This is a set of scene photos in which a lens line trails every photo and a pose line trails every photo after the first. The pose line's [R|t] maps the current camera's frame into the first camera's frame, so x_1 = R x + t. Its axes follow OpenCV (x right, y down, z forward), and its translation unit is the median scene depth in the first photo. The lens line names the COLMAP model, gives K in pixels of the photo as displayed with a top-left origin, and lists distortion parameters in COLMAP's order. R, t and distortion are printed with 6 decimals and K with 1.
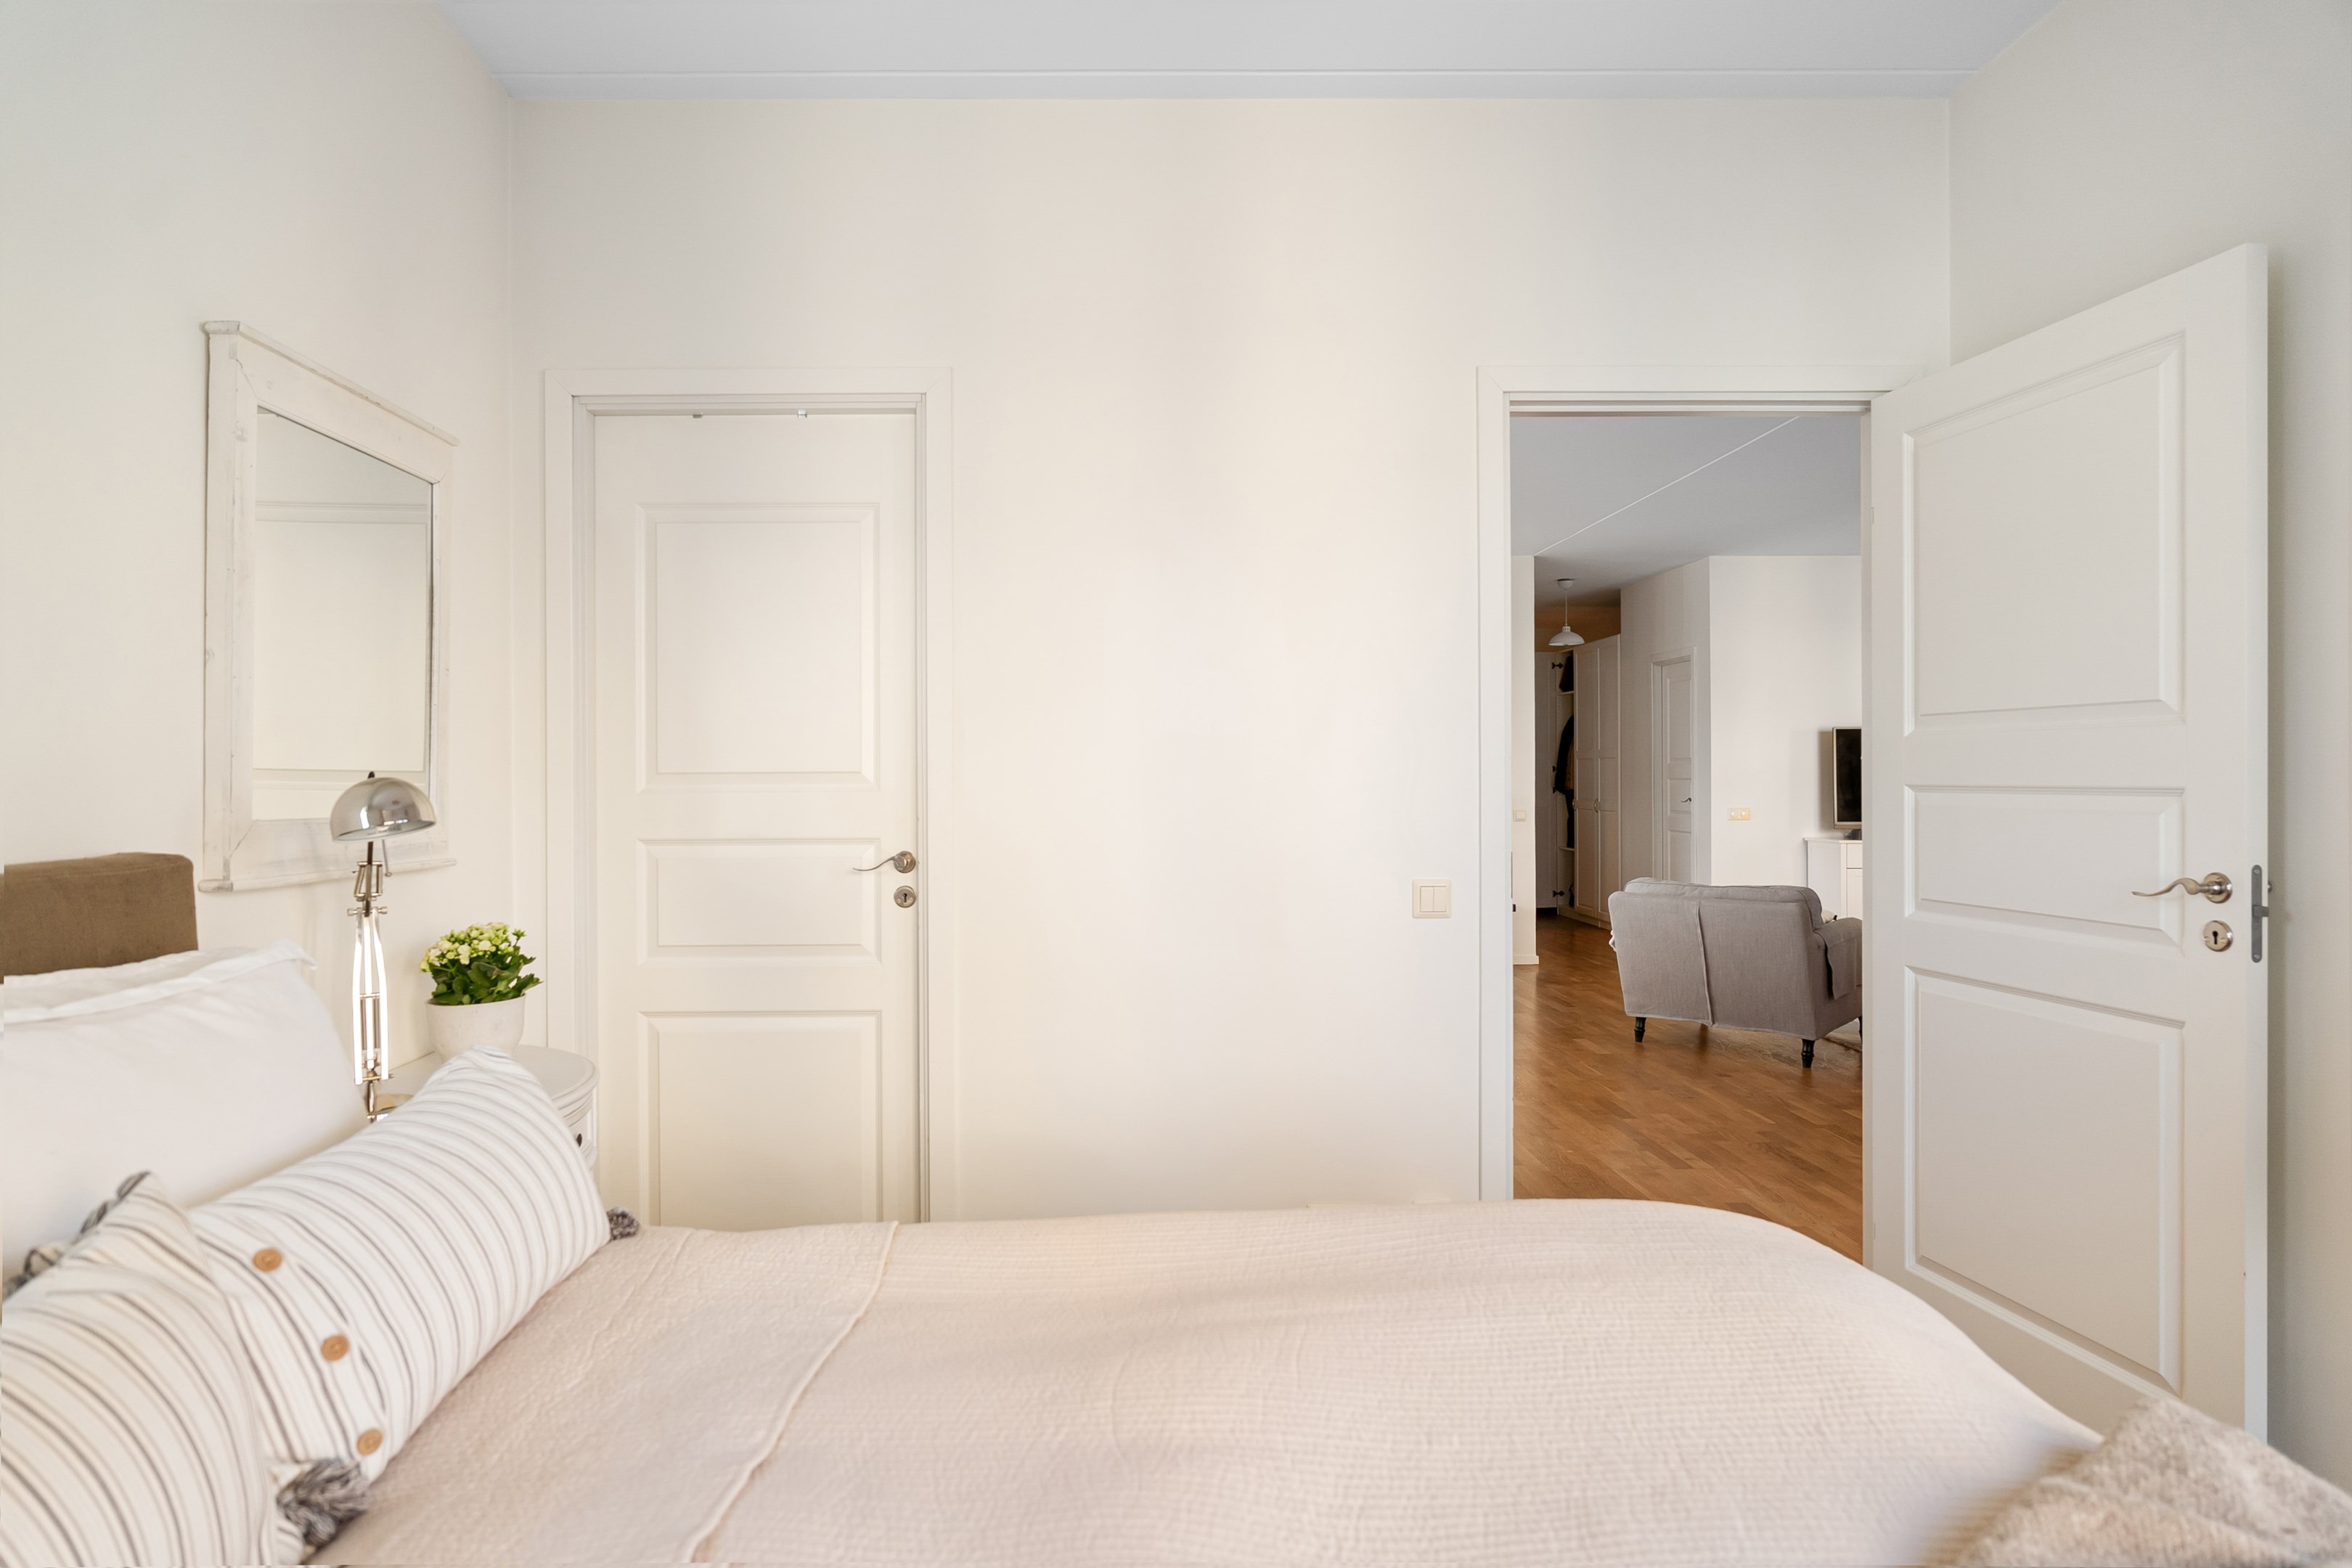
lens RADIAL K [[1290.9, 0, 1171.8], [0, 1290.9, 785.5], [0, 0, 1]] dist [-0.002170, -0.001003]
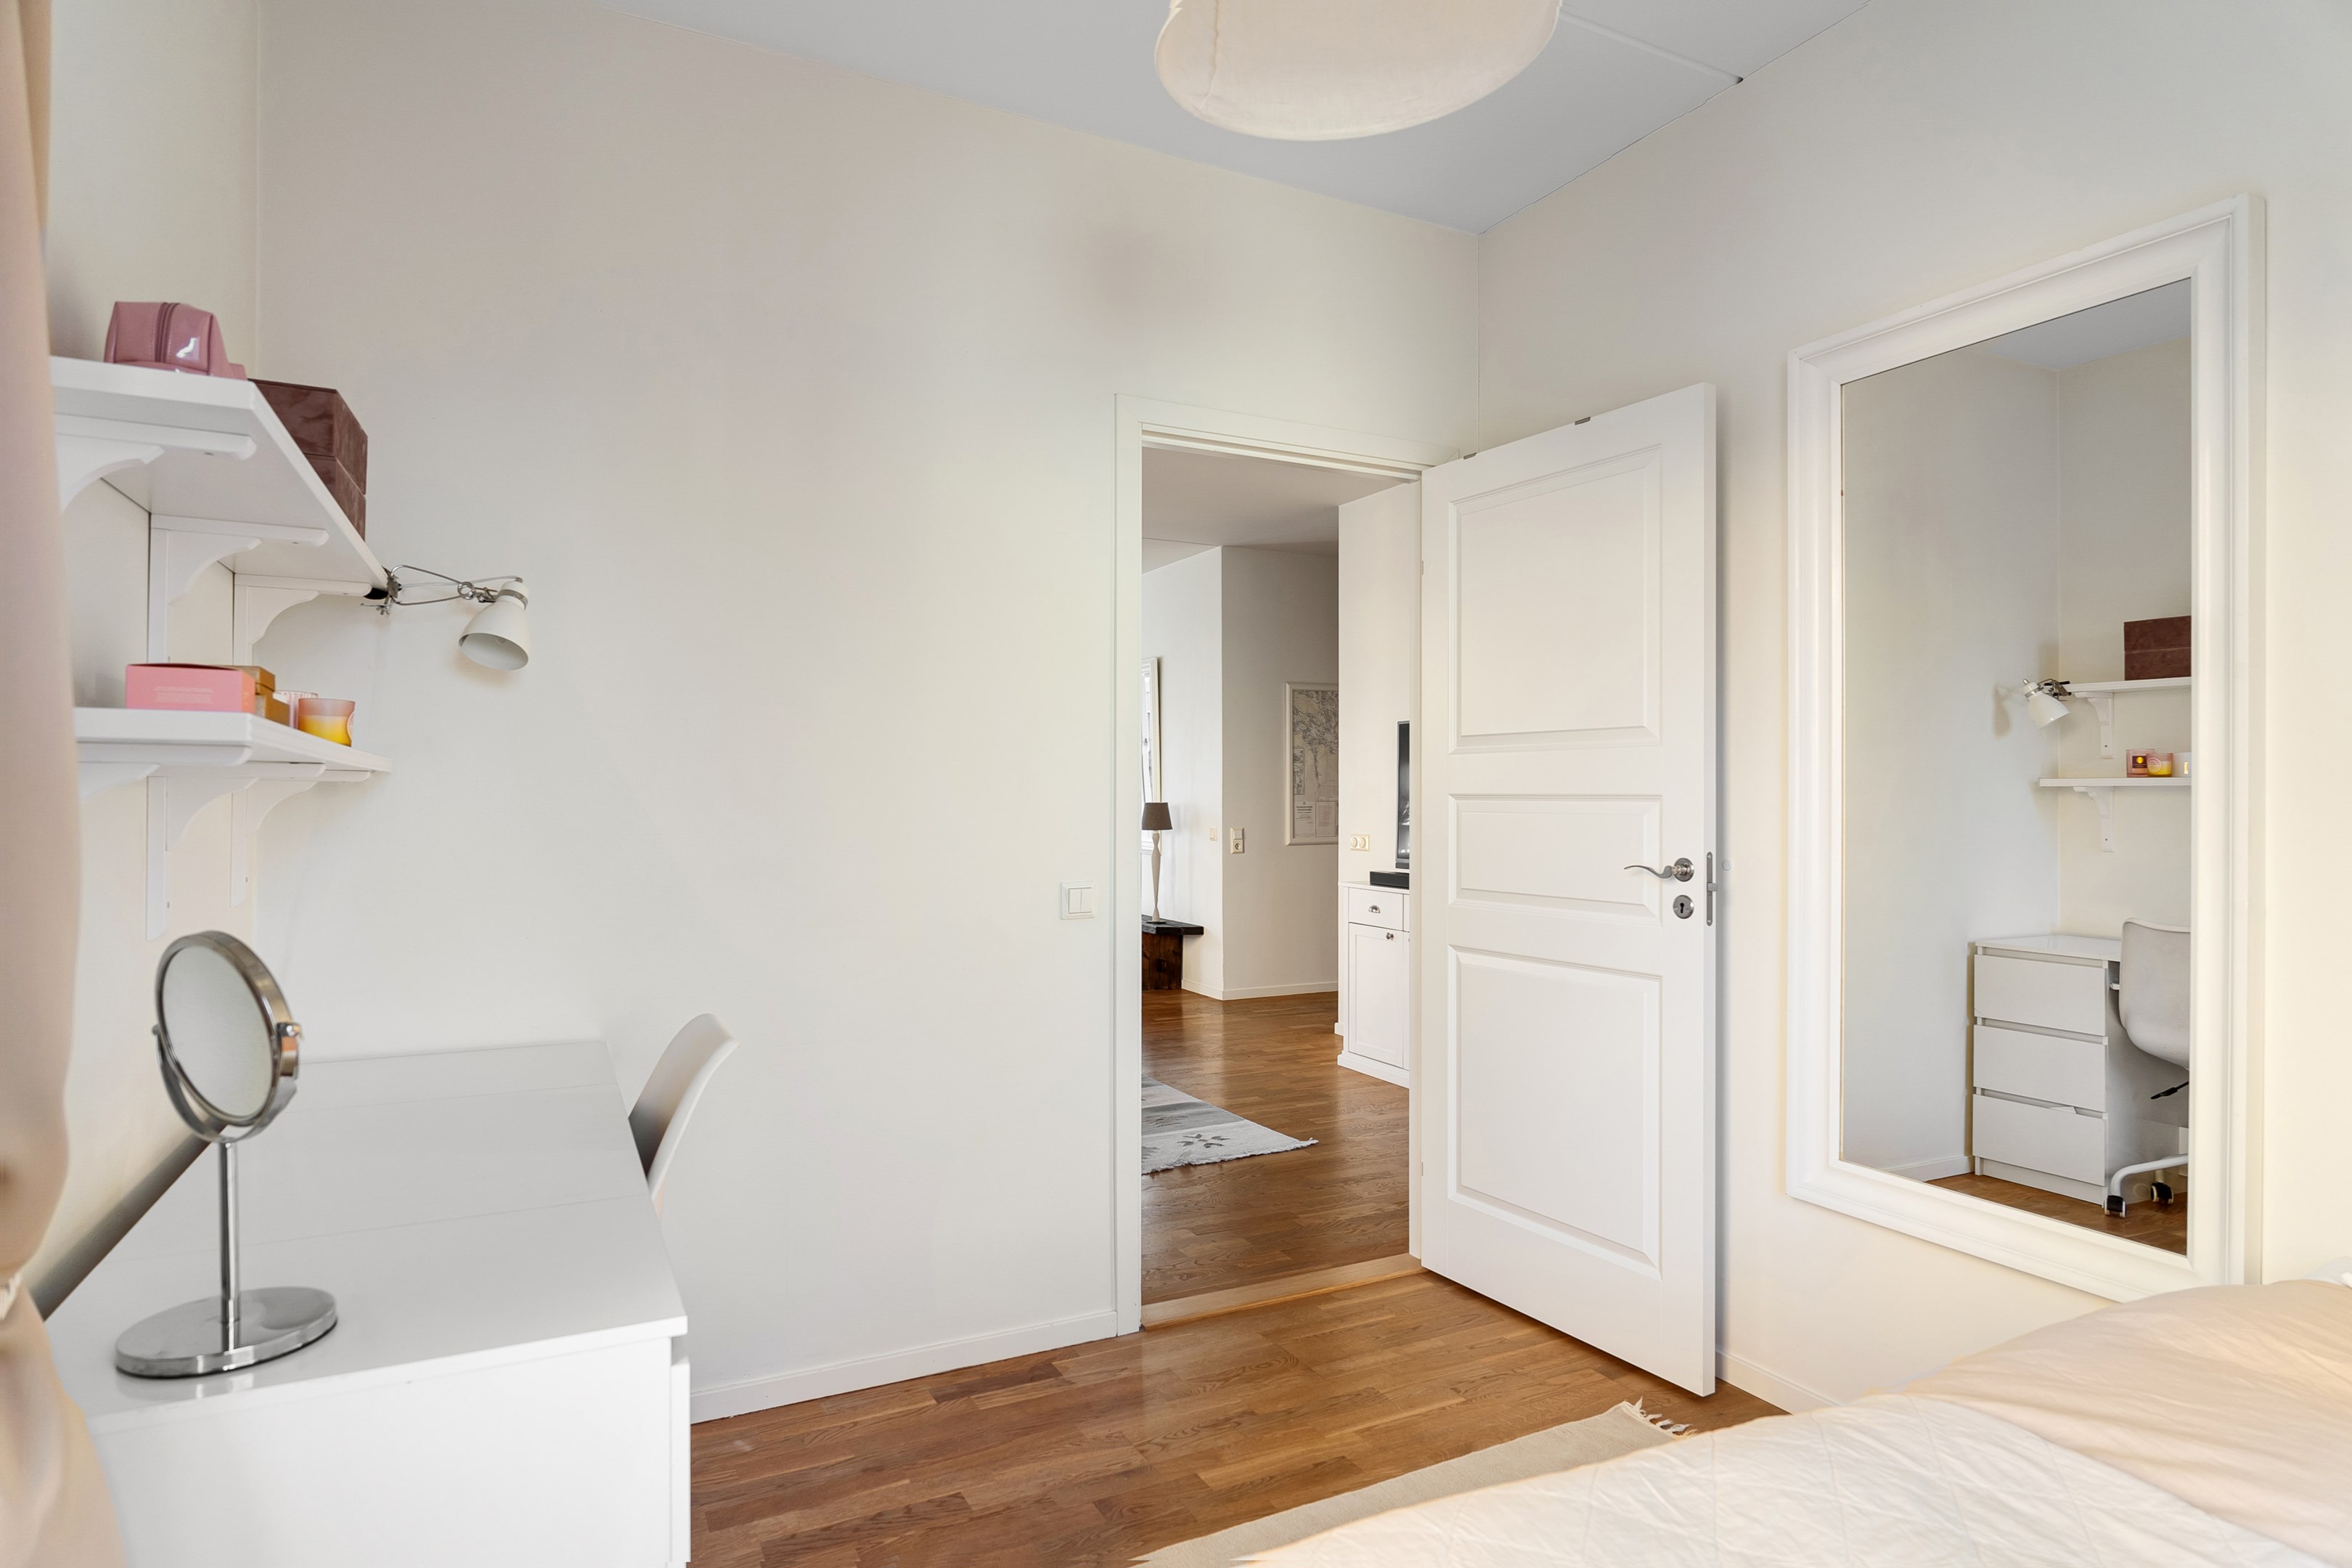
lens RADIAL K [[1290.9, 0, 1170.9], [0, 1290.9, 785.9], [0, 0, 1]] dist [-0.002170, -0.001003]
pose [[0.912394, 0.004324, 0.409291, -0.201666], [0.000602, 0.999929, -0.011904, 0.008671], [-0.409314, 0.011107, 0.912326, 0.010958]]
